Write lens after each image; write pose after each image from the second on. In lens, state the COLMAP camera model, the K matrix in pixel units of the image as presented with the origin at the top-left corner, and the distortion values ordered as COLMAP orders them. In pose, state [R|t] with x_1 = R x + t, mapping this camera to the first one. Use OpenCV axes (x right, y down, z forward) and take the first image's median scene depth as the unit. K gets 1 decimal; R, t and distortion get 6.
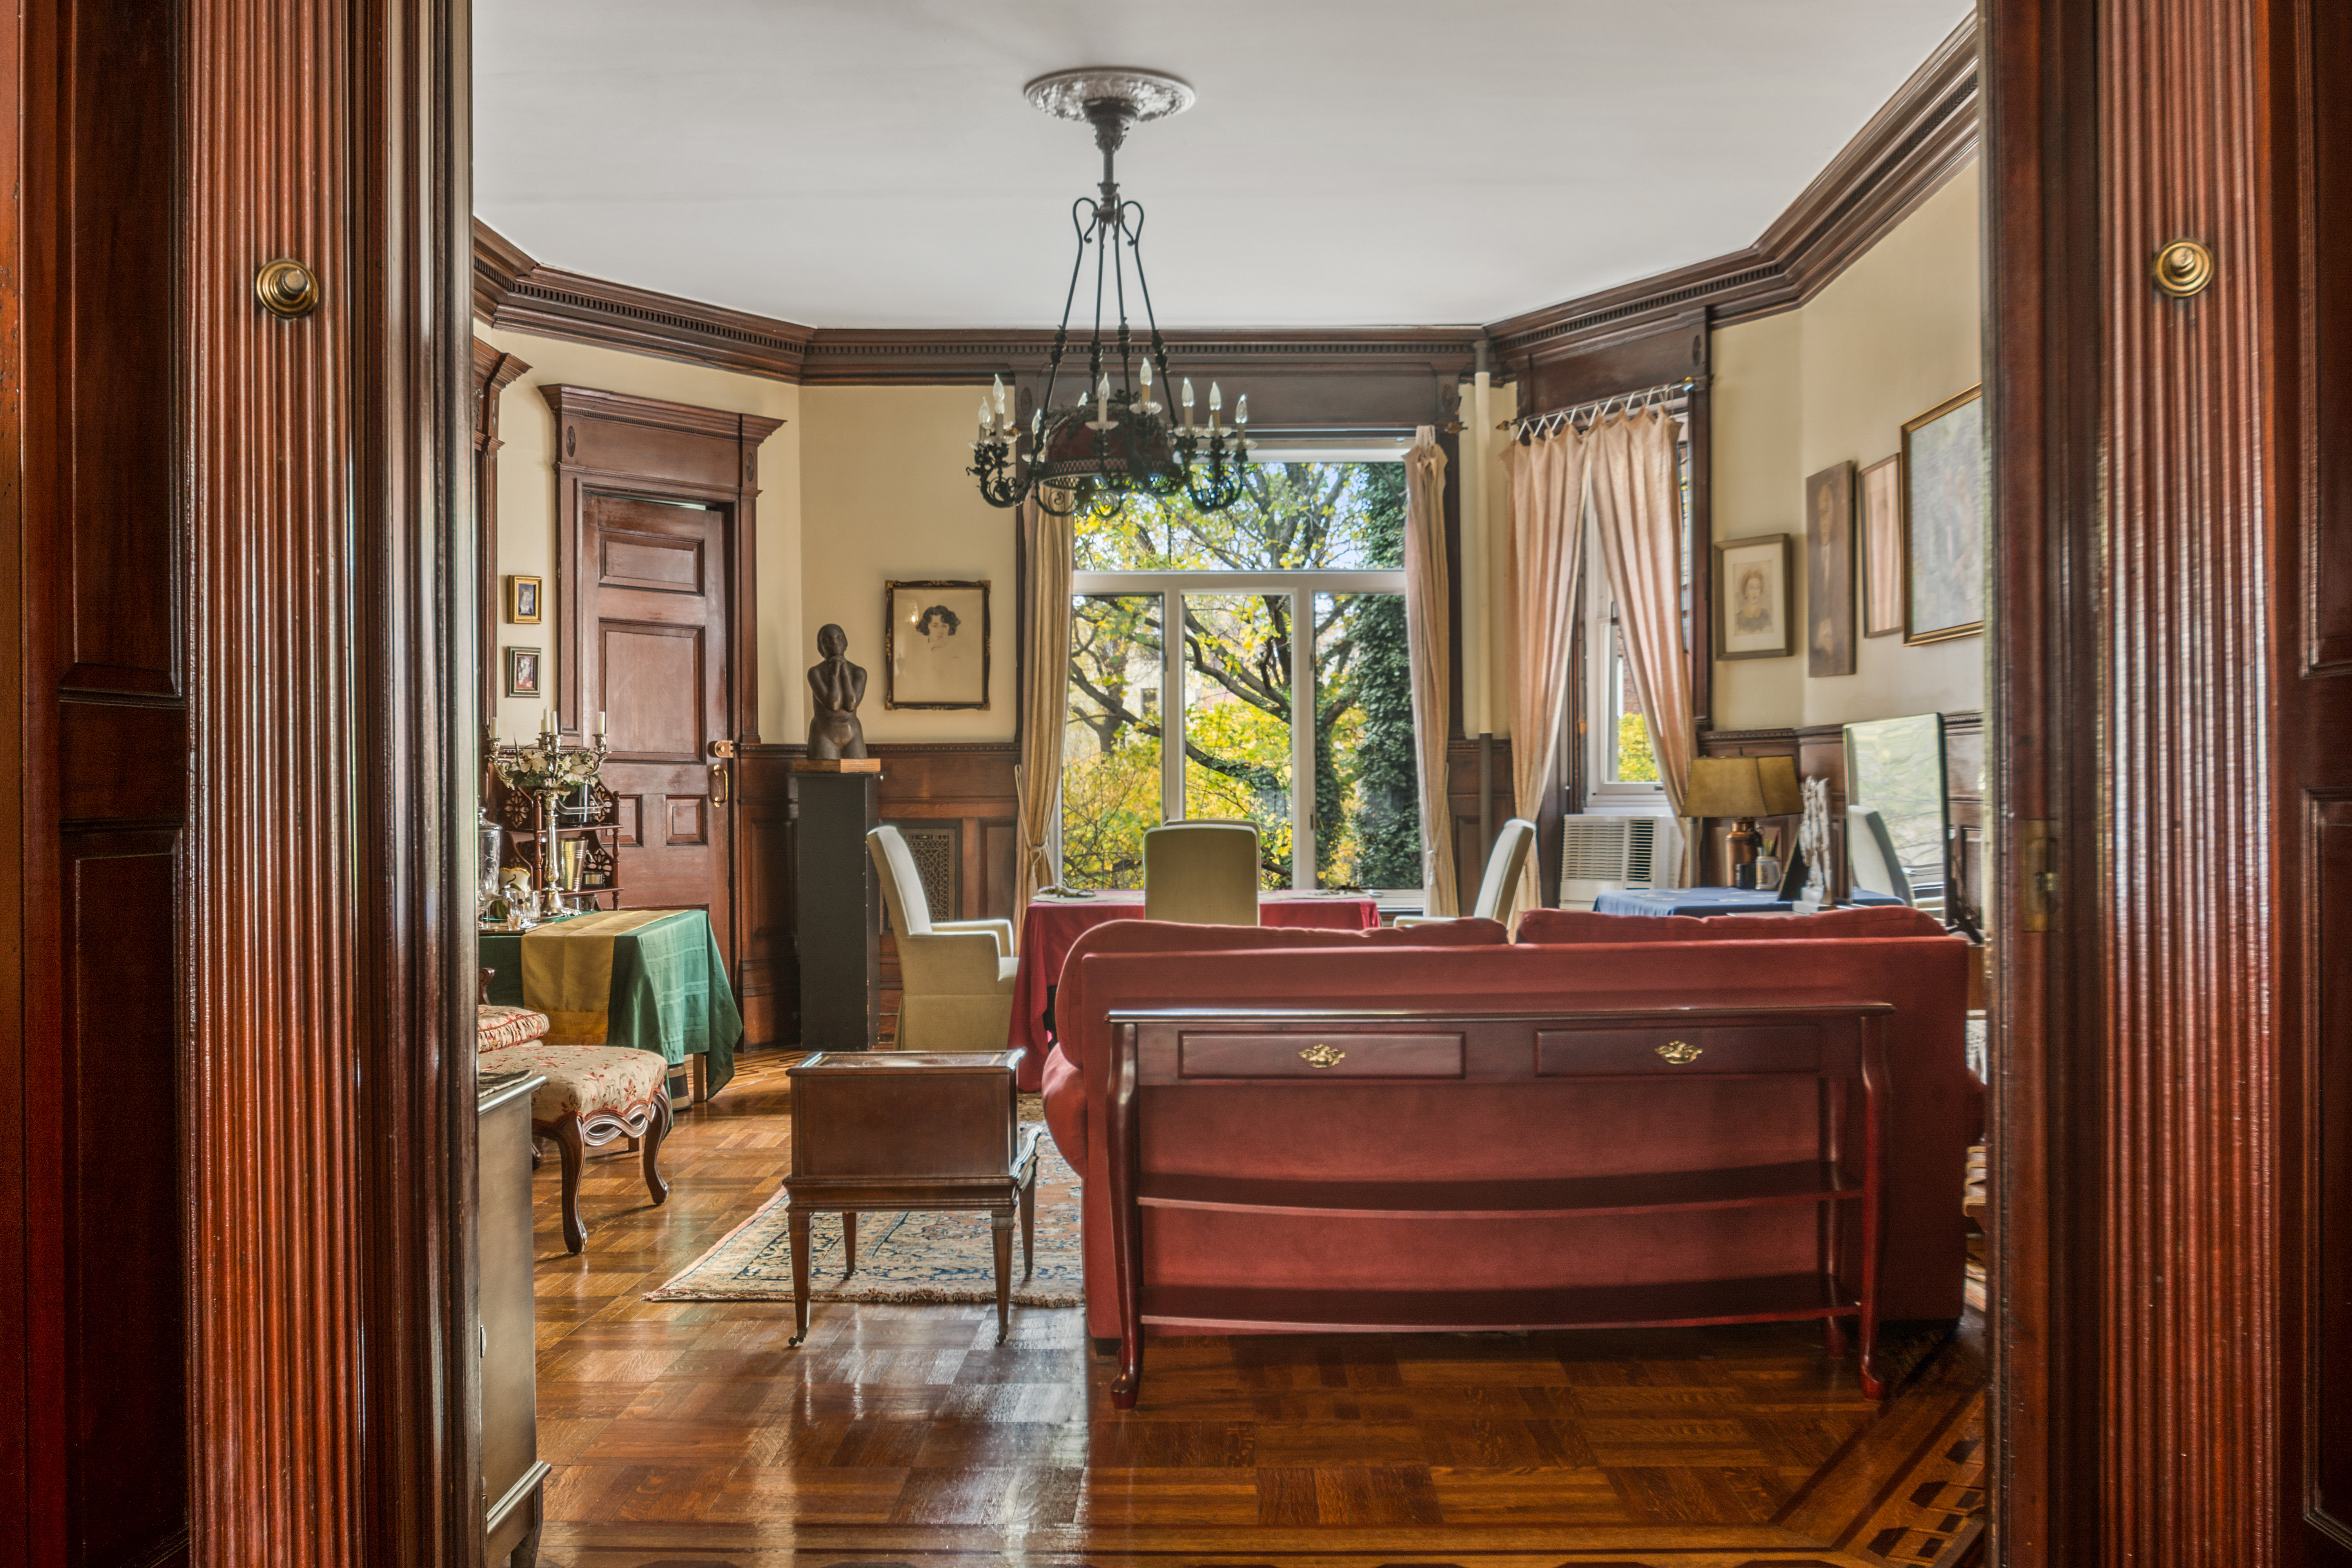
lens RADIAL K [[2543.8, 0, 1178.4], [0, 2543.8, 779.8], [0, 0, 1]] dist [-0.007097, 0.000000]
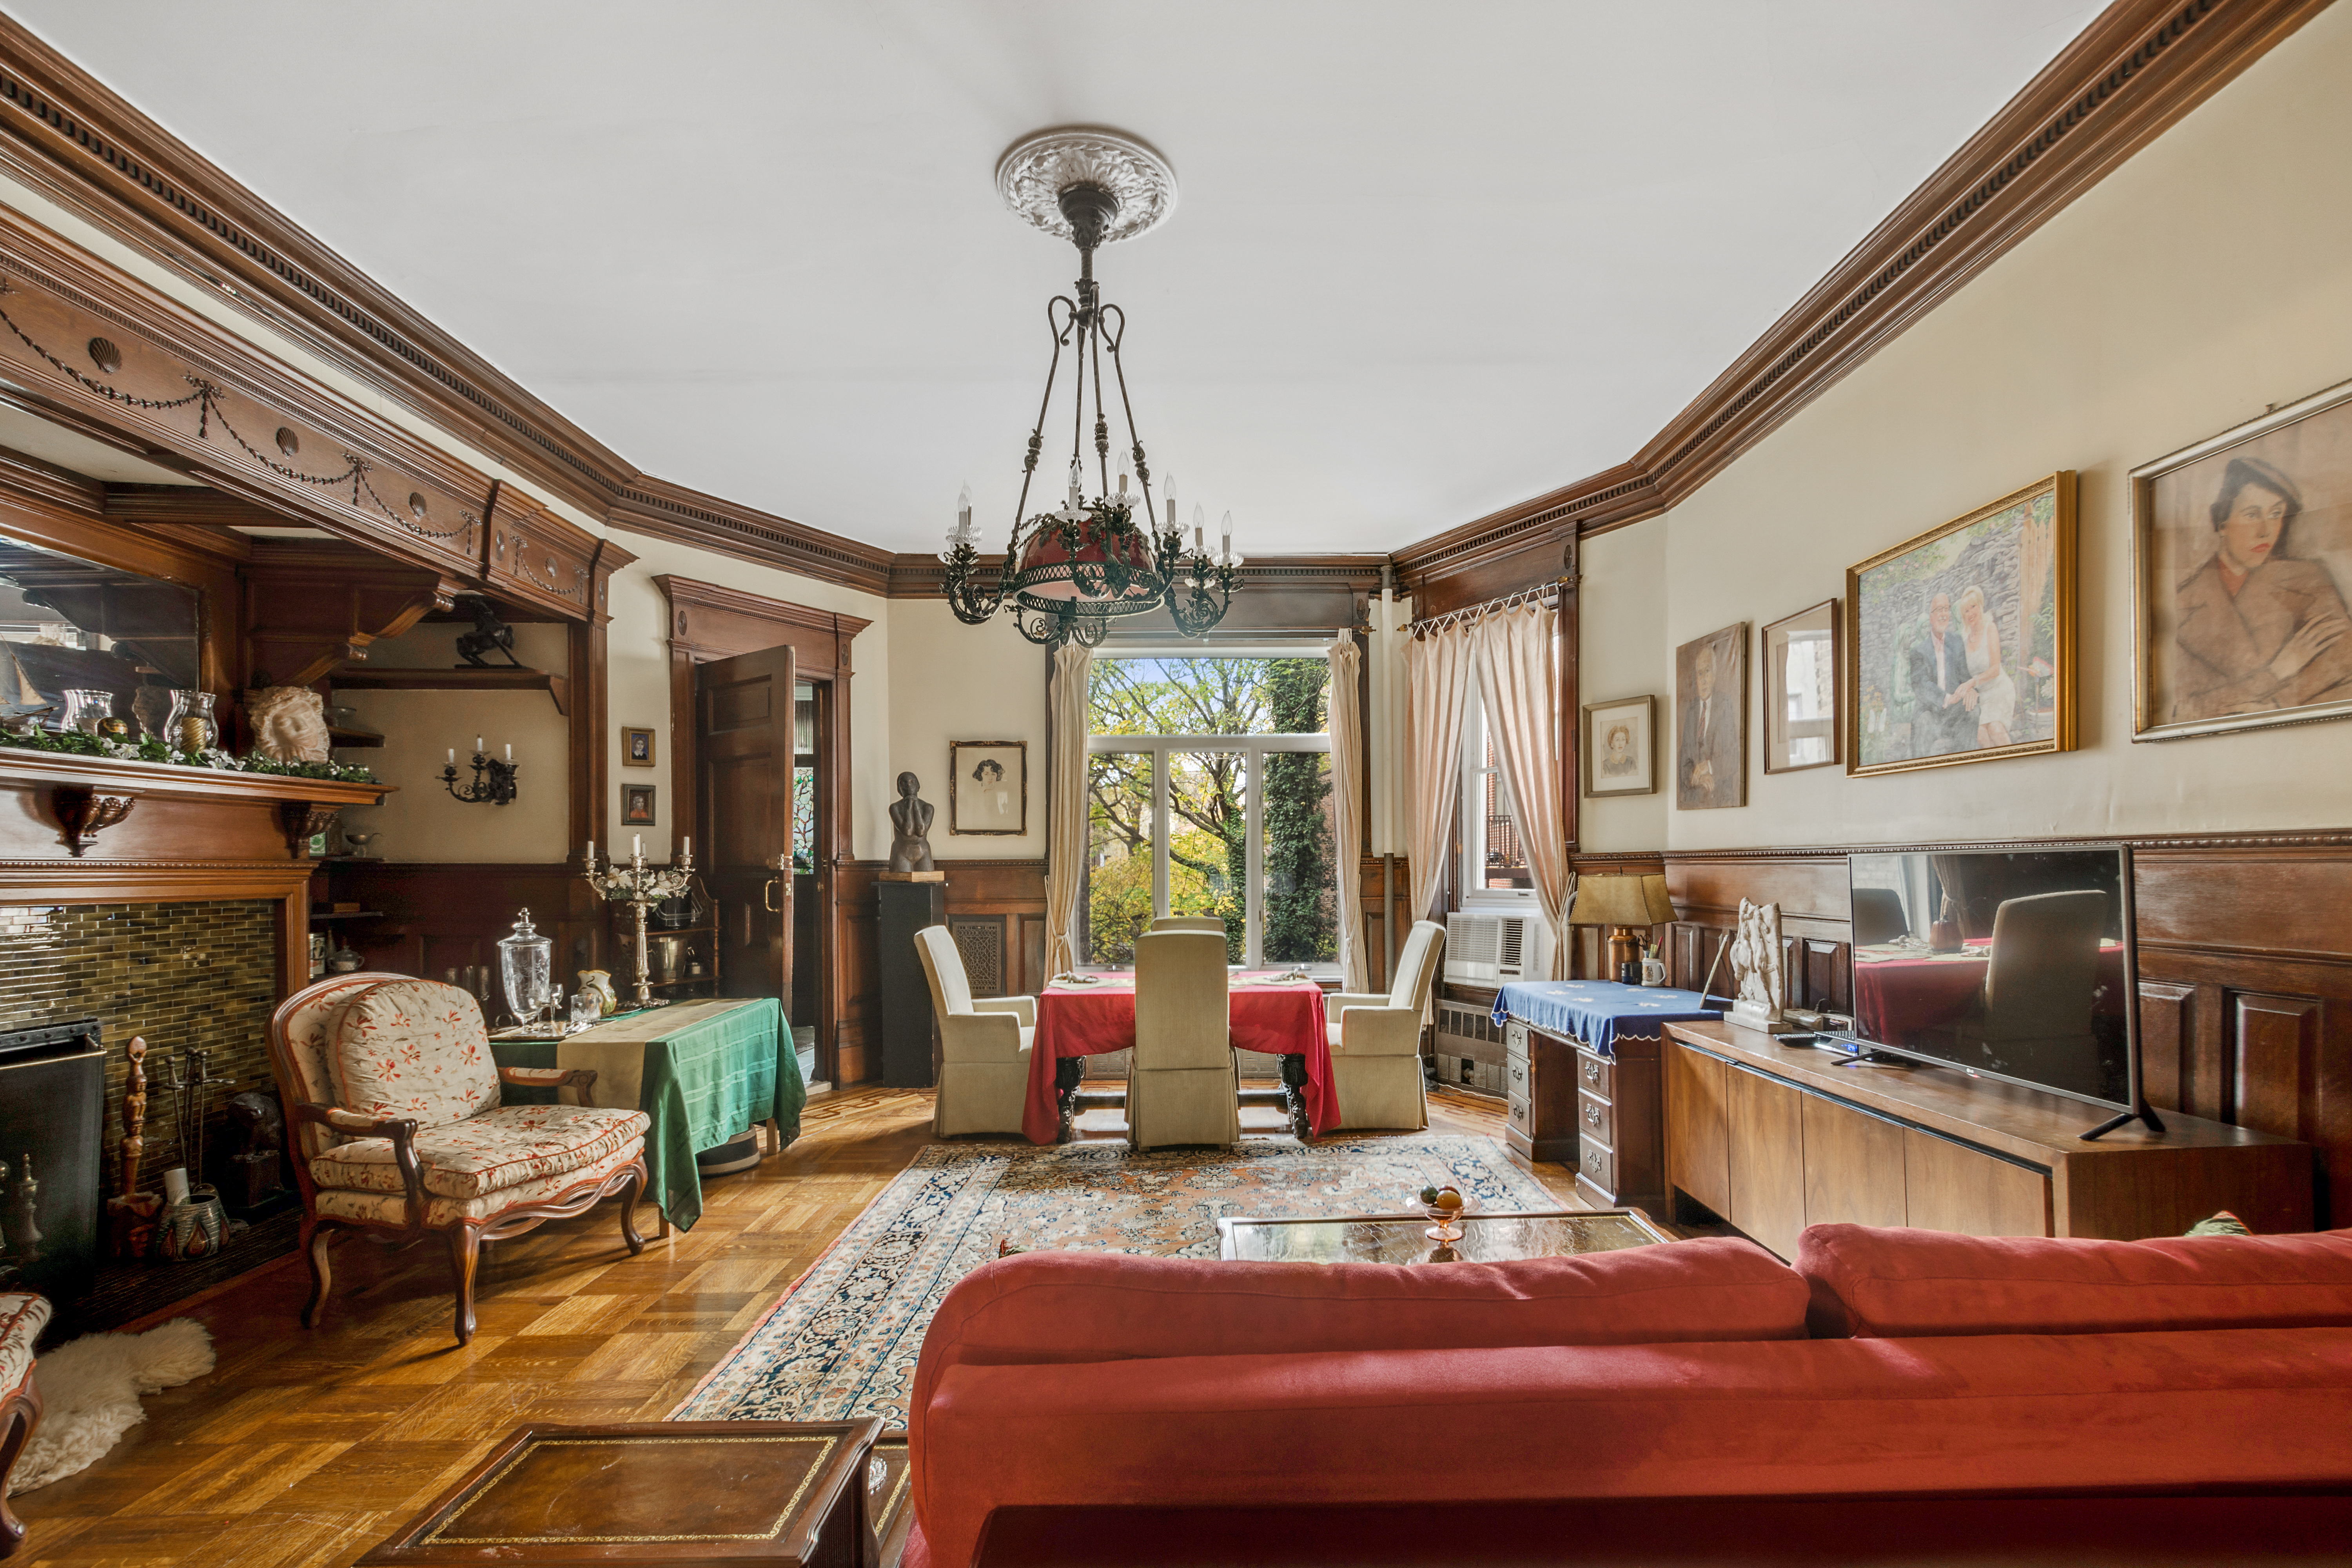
lens RADIAL K [[1019.3, 0, 1221.2], [0, 1019.3, 833.6], [0, 0, 1]] dist [0.015009, -0.001880]
pose [[0.998649, 0.001227, 0.051958, 0.002163], [0.000197, 0.999625, -0.027383, -0.013706], [-0.051972, 0.027357, 0.998274, 0.460048]]
